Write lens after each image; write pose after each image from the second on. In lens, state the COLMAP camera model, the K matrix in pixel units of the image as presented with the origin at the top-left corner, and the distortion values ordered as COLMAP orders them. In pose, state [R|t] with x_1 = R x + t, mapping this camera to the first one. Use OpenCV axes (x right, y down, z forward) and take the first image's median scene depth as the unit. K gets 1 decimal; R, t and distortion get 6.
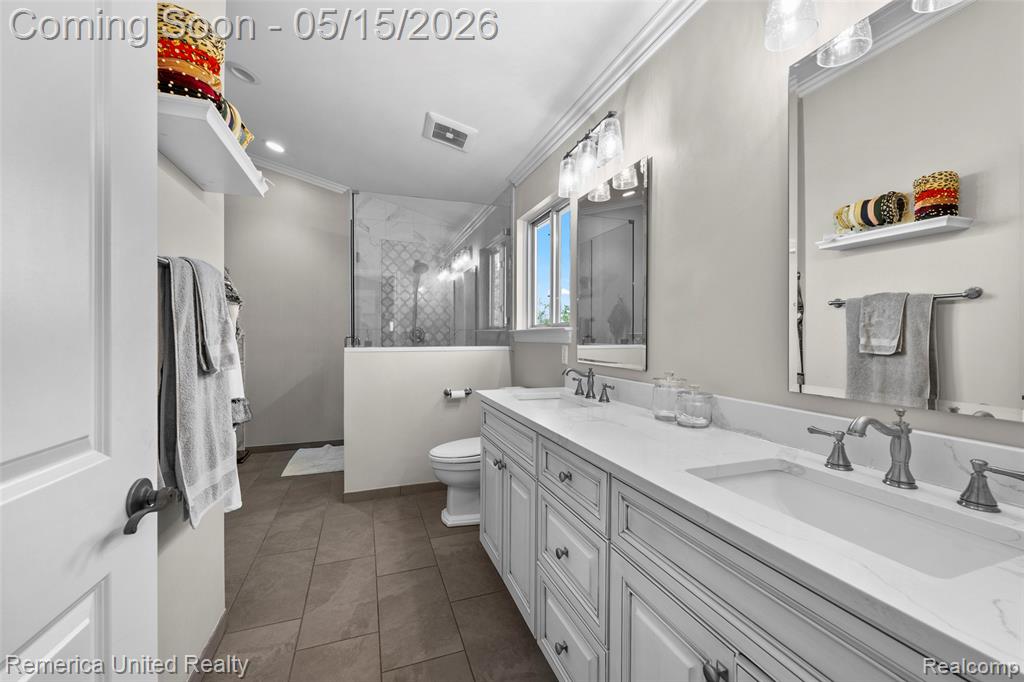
lens RADIAL K [[411.2, 0, 512.0], [0, 411.2, 341.0], [0, 0, 1]] dist [-0.001080, -0.000100]
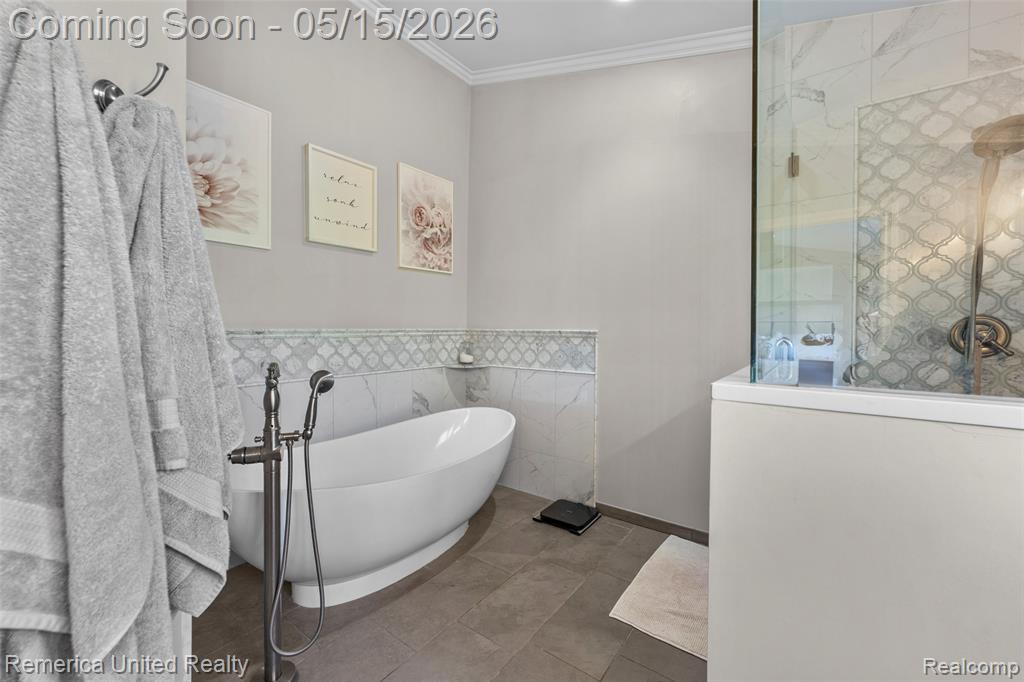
lens RADIAL K [[411.2, 0, 512.0], [0, 411.2, 341.0], [0, 0, 1]] dist [-0.001080, -0.000100]
pose [[0.556536, 0.011500, -0.830744, -0.163272], [-0.015943, 0.999868, 0.003161, -0.005202], [0.830670, 0.011486, 0.556646, 0.474659]]
